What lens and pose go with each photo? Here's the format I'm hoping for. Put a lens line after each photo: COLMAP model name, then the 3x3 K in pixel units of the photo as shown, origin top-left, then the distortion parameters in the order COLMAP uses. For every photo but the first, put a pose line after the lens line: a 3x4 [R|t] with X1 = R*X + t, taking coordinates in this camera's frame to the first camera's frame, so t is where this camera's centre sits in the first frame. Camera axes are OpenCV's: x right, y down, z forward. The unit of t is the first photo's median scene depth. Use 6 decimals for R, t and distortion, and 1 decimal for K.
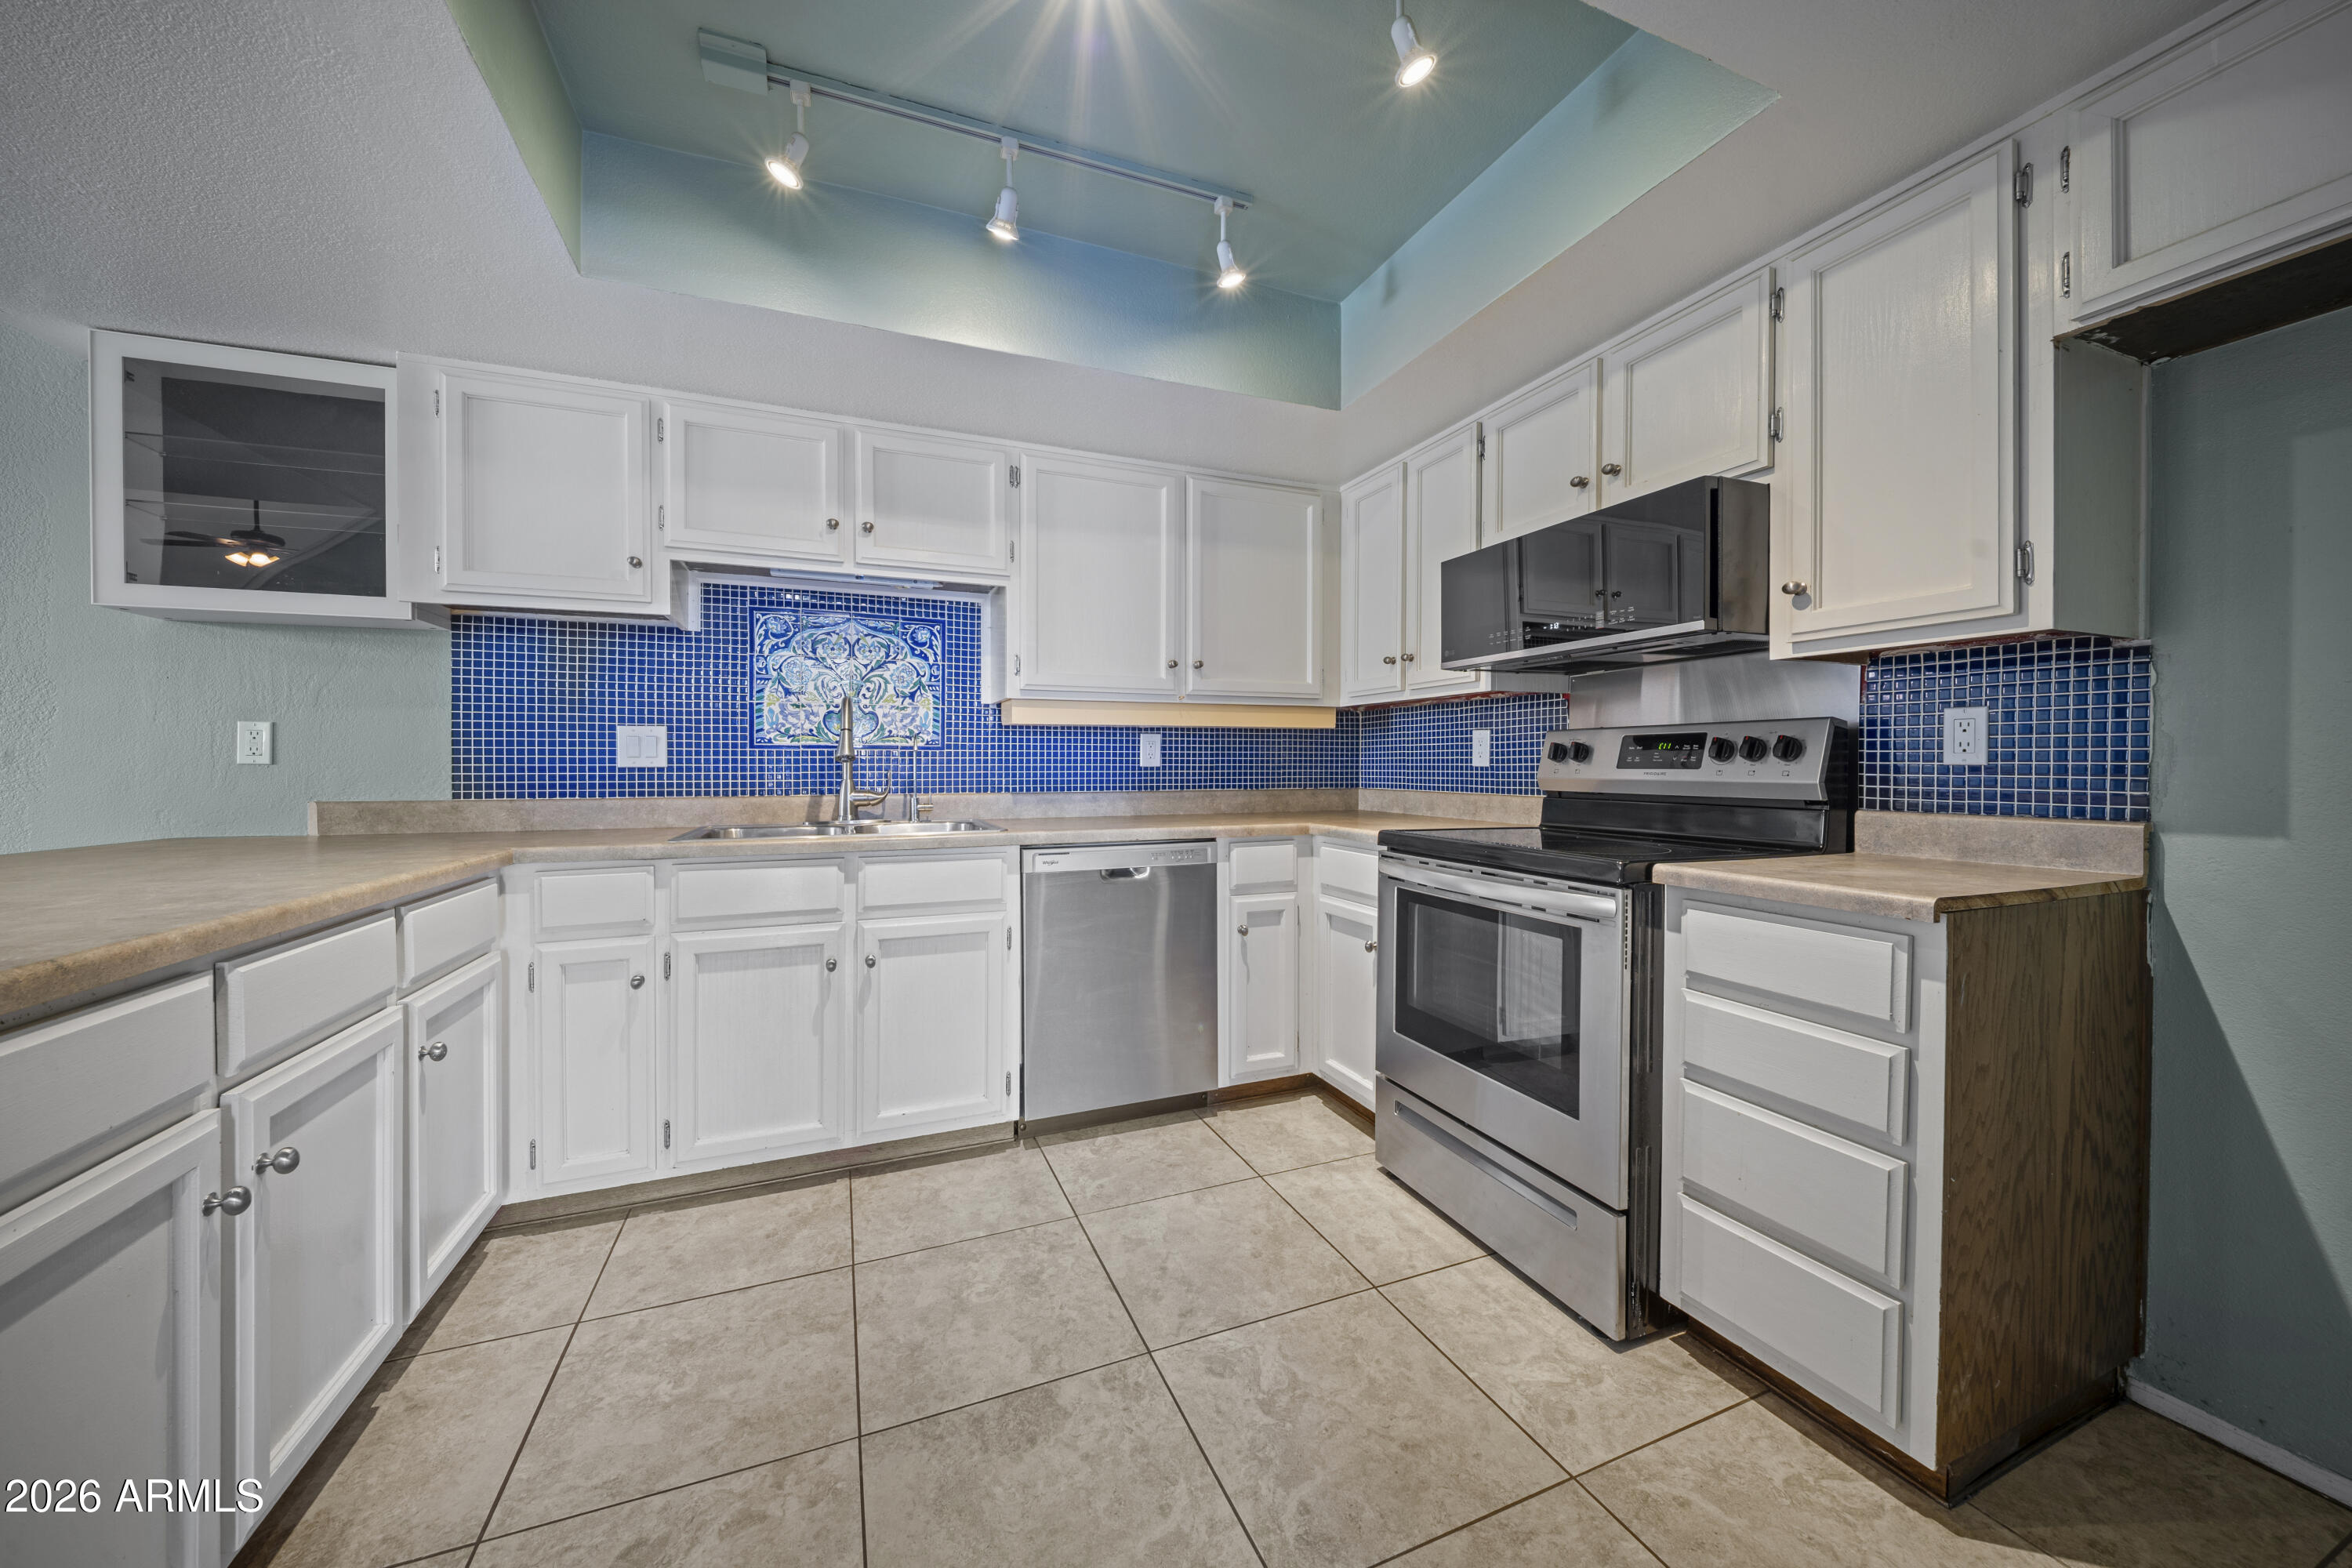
lens RADIAL K [[830.0, 0, 1172.1], [0, 830.0, 771.1], [0, 0, 1]] dist [0.011486, -0.001329]
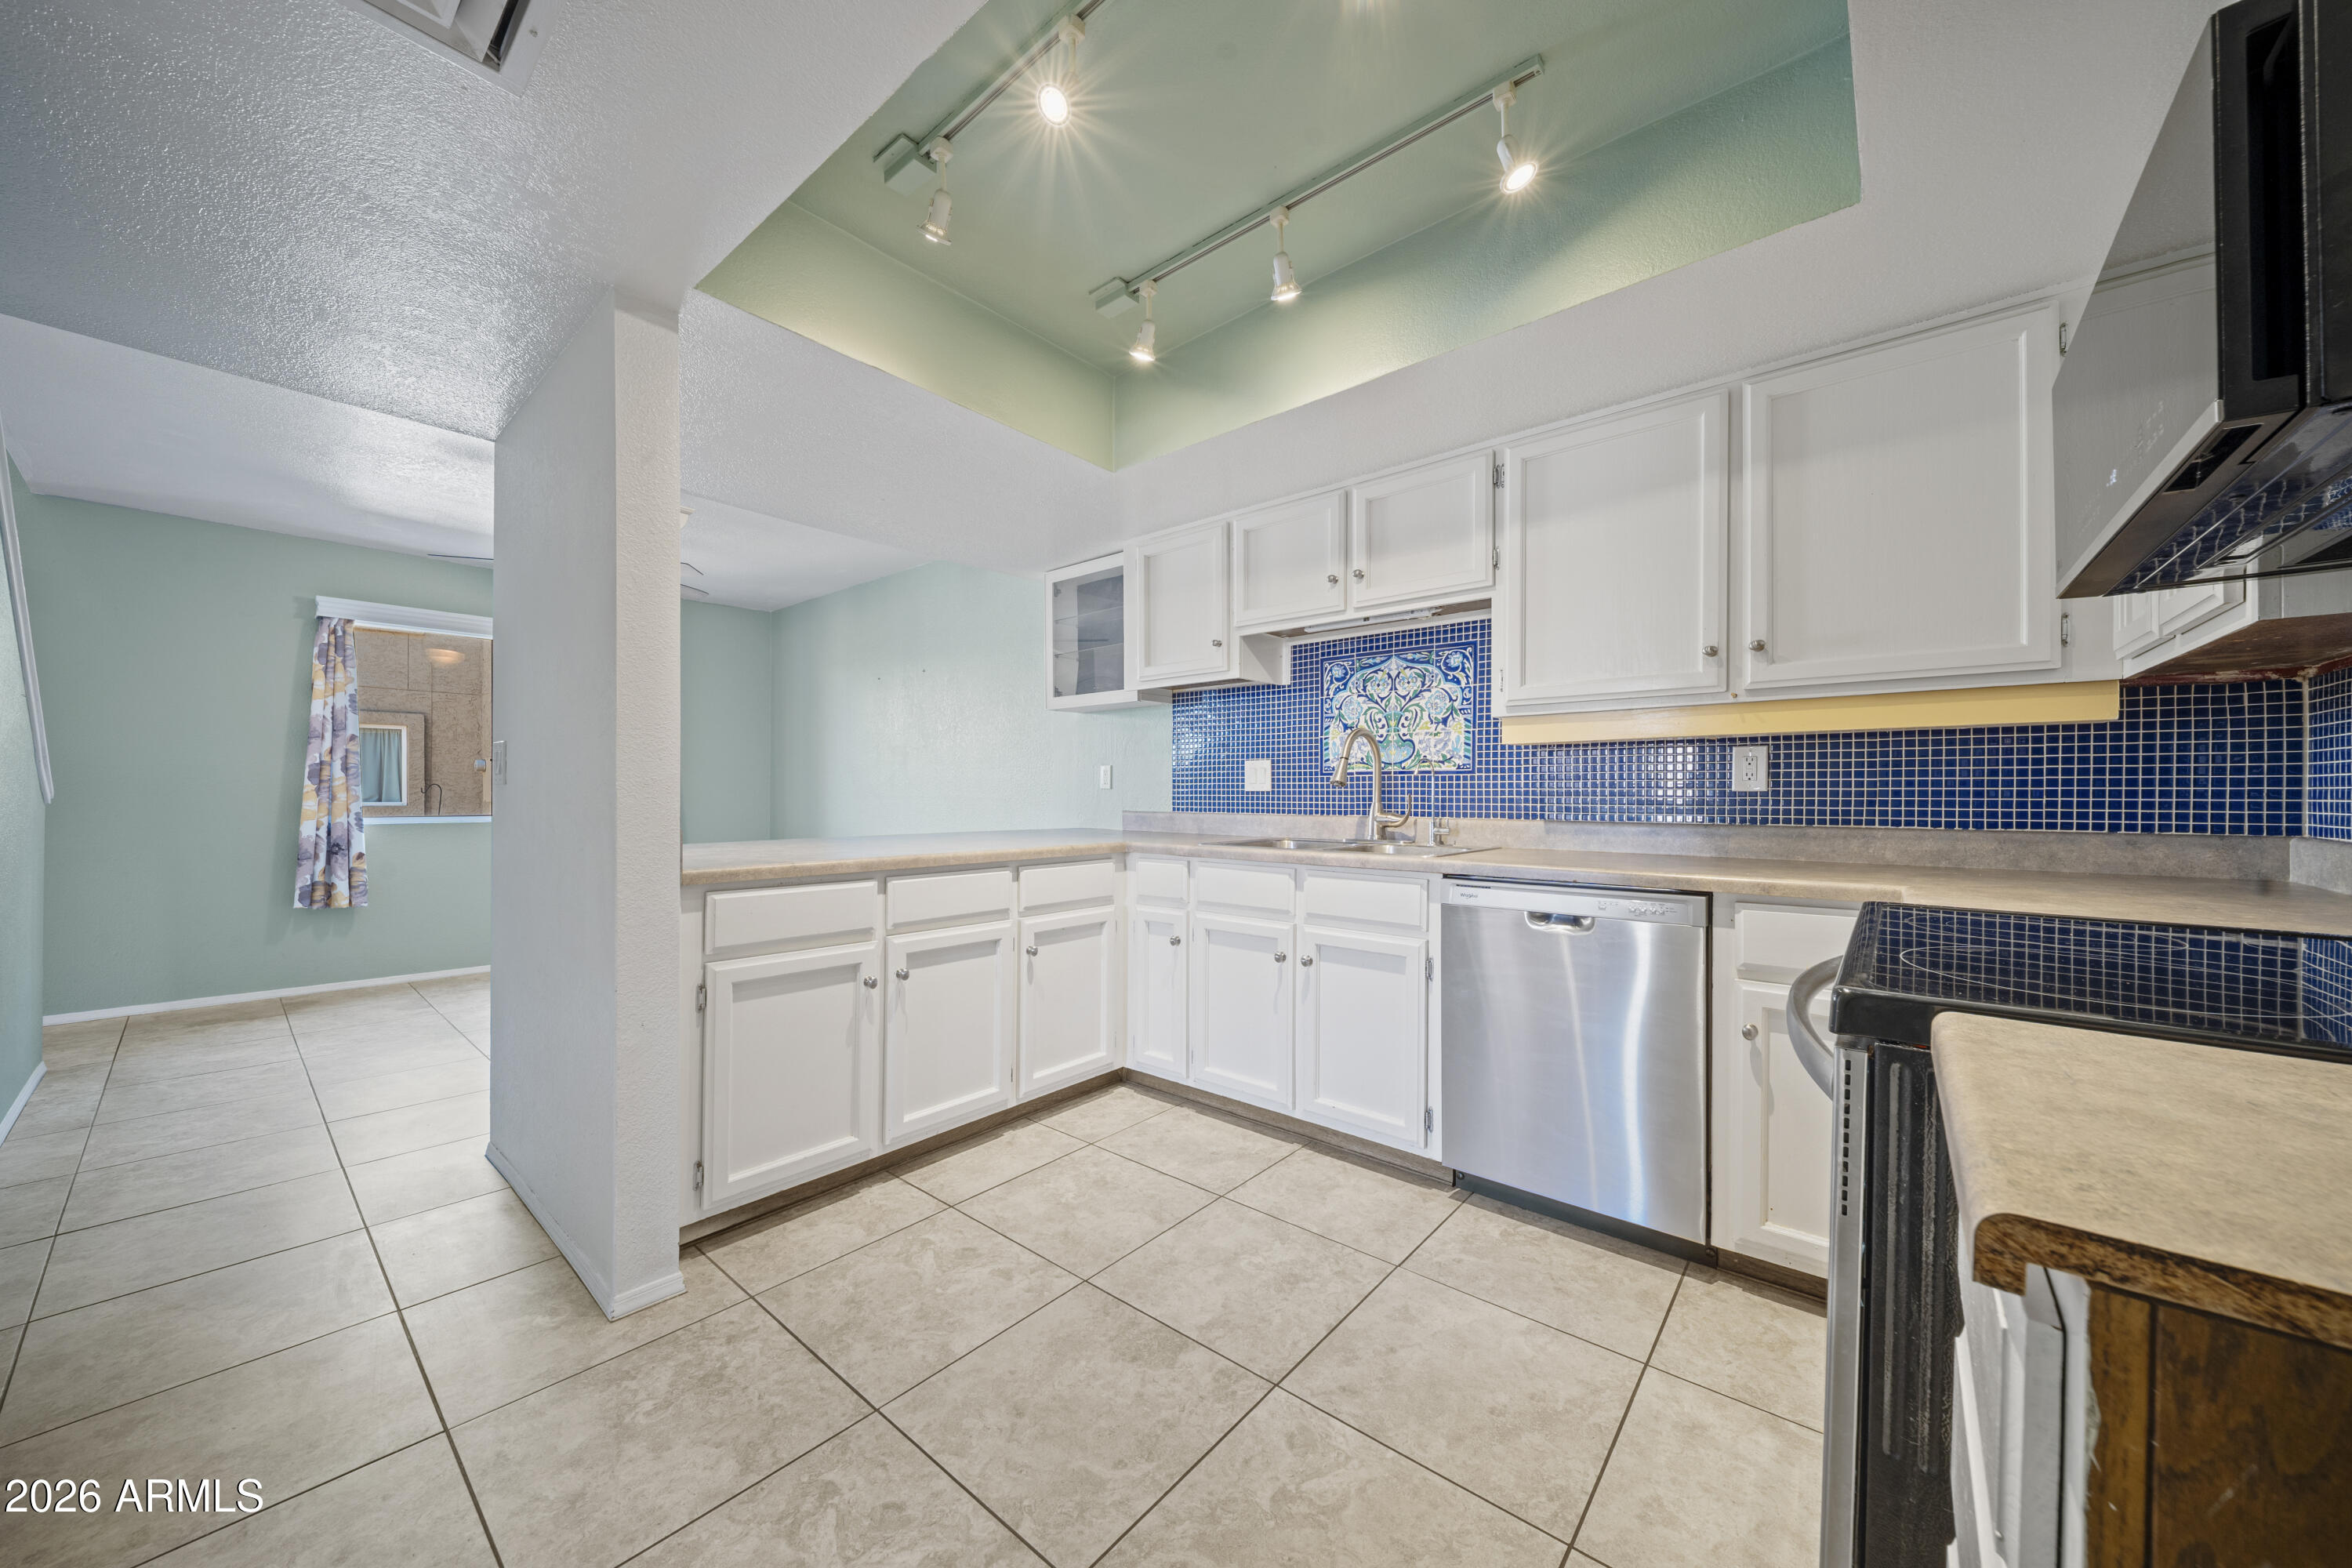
lens RADIAL K [[830.0, 0, 1172.2], [0, 830.0, 792.5], [0, 0, 1]] dist [0.011486, -0.001329]
pose [[0.464756, 0.002961, -0.885434, 0.493952], [-0.007302, 0.999973, -0.000490, -0.000801], [0.885409, 0.006693, 0.464765, 0.269868]]
